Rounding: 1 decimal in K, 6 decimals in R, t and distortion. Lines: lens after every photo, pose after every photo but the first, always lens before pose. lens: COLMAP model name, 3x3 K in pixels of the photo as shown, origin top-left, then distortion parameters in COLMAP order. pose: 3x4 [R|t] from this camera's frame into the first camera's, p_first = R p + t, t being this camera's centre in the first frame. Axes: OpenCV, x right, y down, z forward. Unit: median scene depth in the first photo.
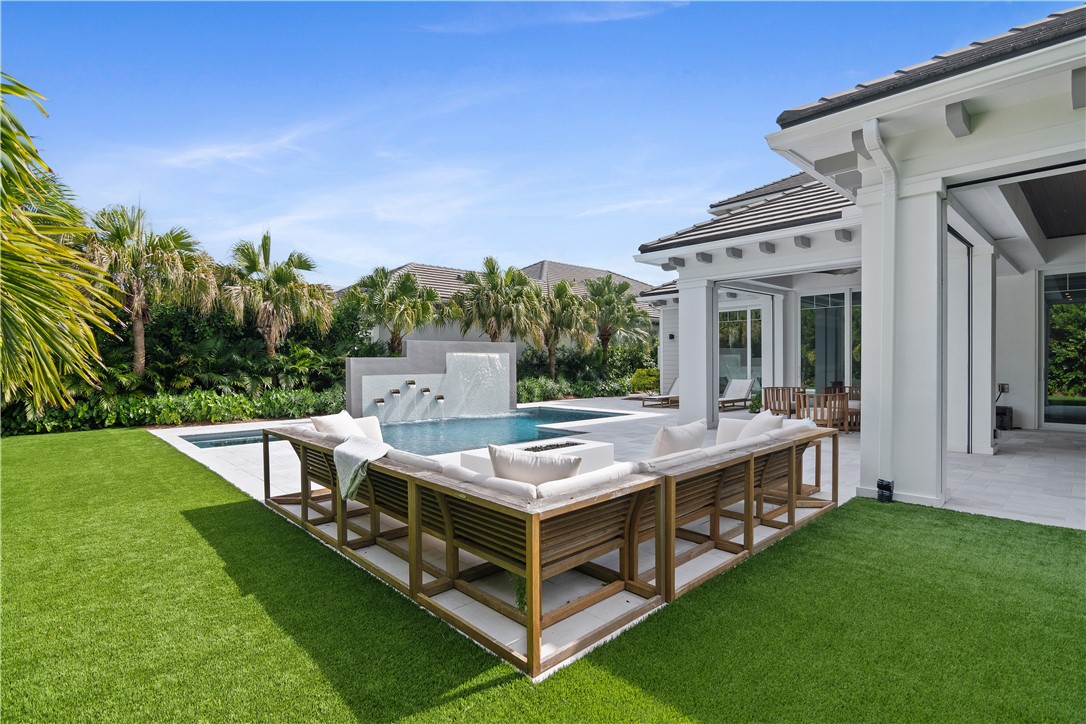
lens RADIAL K [[557.9, 0, 540.5], [0, 557.9, 374.4], [0, 0, 1]] dist [-0.000820, -0.001034]
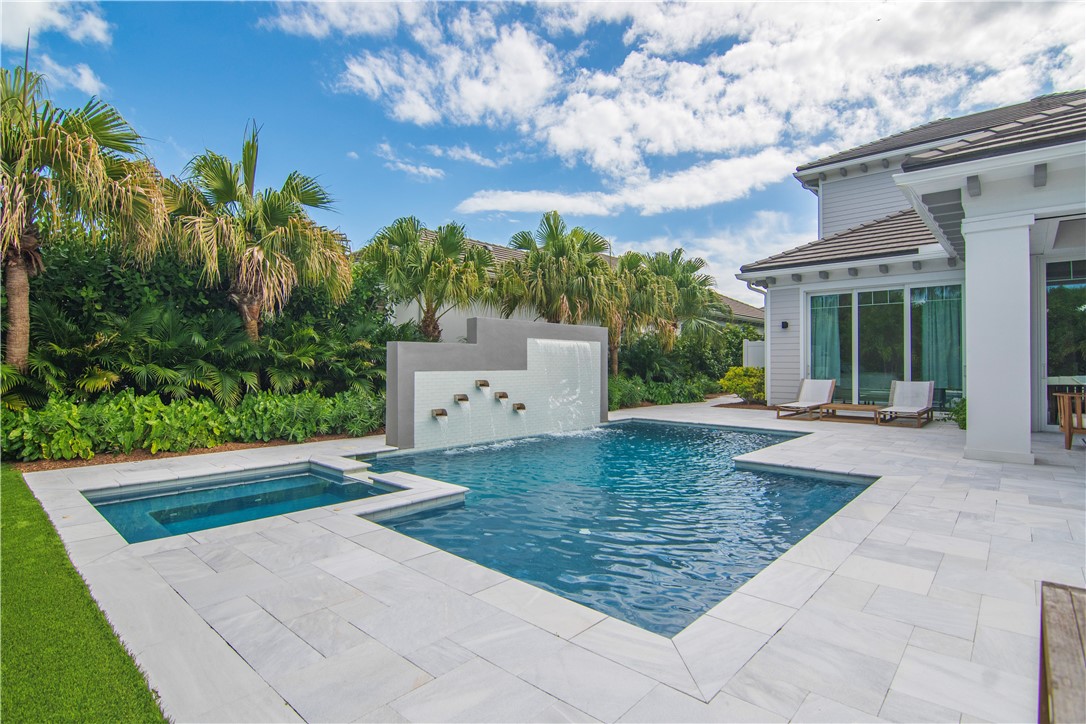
lens RADIAL K [[524.7, 0, 533.6], [0, 524.7, 361.8], [0, 0, 1]] dist [-0.023335, 0.000810]
pose [[0.993535, 0.013403, 0.112730, -0.248929], [-0.011430, 0.999770, -0.018135, -0.000372], [-0.112947, 0.016729, 0.993460, 0.406213]]
